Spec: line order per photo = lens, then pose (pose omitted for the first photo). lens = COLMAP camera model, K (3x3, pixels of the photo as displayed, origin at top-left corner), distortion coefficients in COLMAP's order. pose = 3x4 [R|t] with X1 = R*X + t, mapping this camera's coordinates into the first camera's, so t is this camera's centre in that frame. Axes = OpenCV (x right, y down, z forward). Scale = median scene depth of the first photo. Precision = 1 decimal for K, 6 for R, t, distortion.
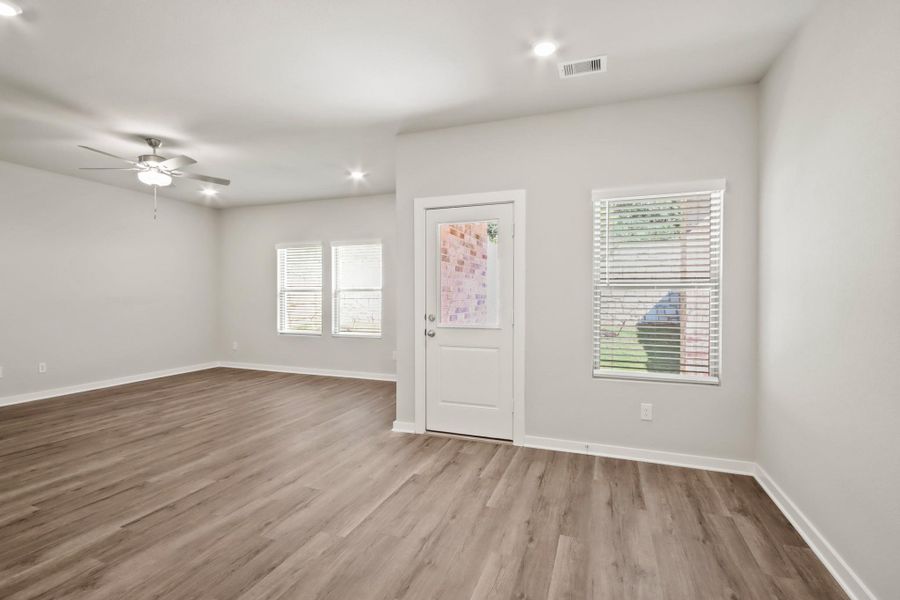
lens RADIAL K [[421.3, 0, 450.0], [0, 421.3, 300.0], [0, 0, 1]] dist [0.000649, -0.000835]
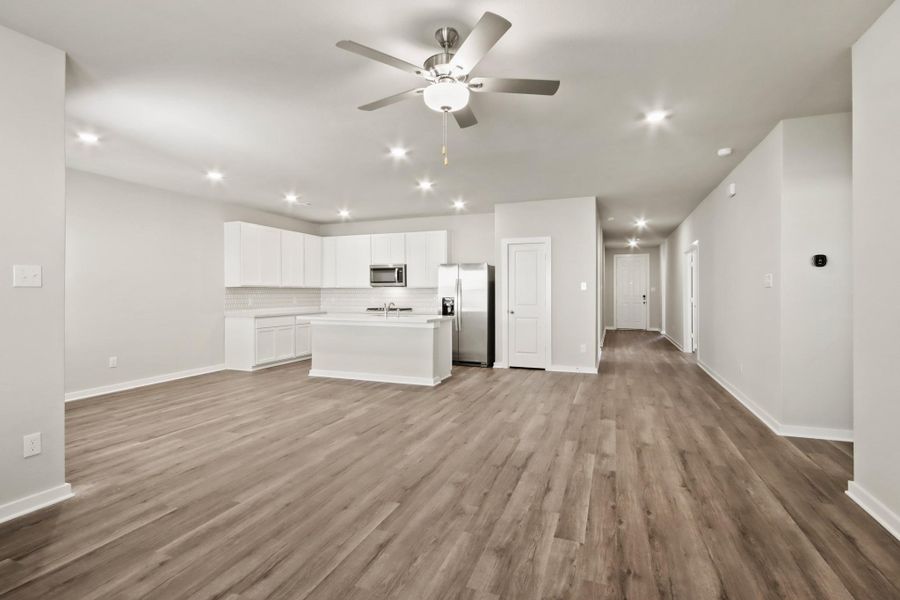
lens RADIAL K [[413.3, 0, 454.0], [0, 413.3, 297.6], [0, 0, 1]] dist [0.004774, 0.000057]
pose [[-1.000000, -0.000465, 0.000287, -0.810892], [-0.000459, 0.999832, 0.018341, -0.017240], [-0.000295, 0.018341, -0.999832, 1.809719]]
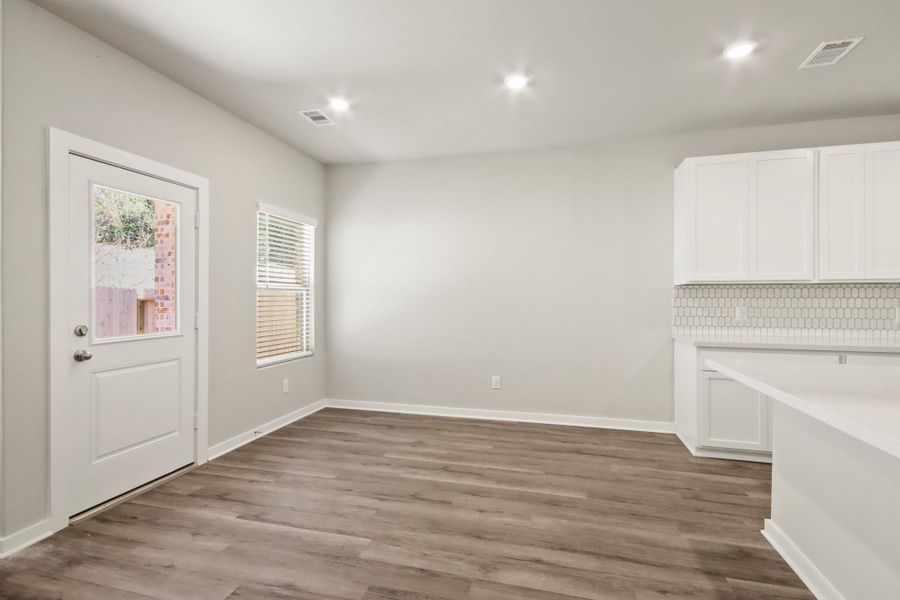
lens RADIAL K [[413.3, 0, 454.0], [0, 413.3, 297.6], [0, 0, 1]] dist [0.004774, 0.000057]
pose [[-0.099101, -0.002295, 0.995075, -0.758056], [0.006168, 0.999977, 0.002921, -0.005501], [-0.995058, 0.006427, -0.099085, 0.550499]]
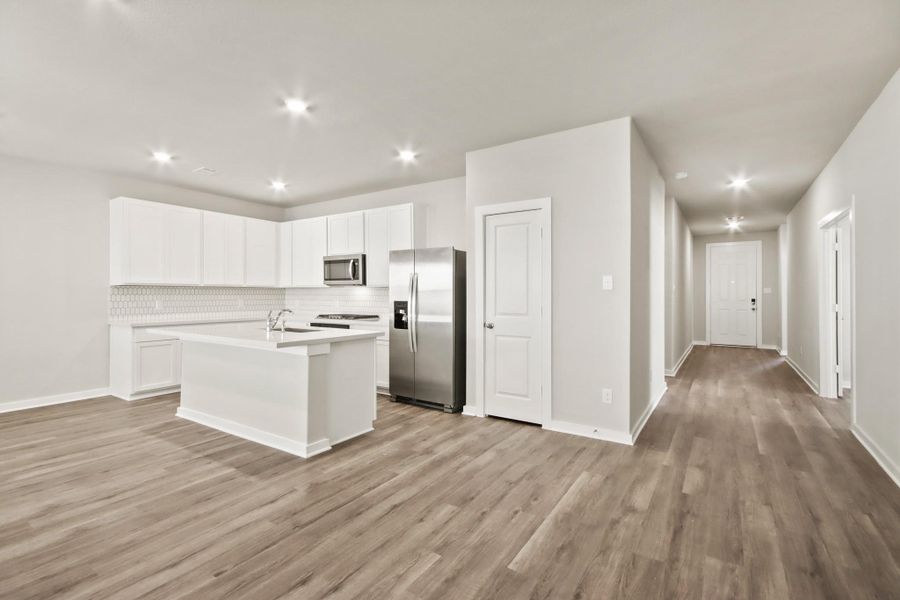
lens RADIAL K [[409.5, 0, 451.3], [0, 409.5, 296.9], [0, 0, 1]] dist [0.012581, -0.000146]
pose [[-0.976533, -0.004945, 0.215312, -1.229730], [-0.002318, 0.999920, 0.012450, -0.011166], [-0.215356, 0.011658, -0.976466, 1.032664]]
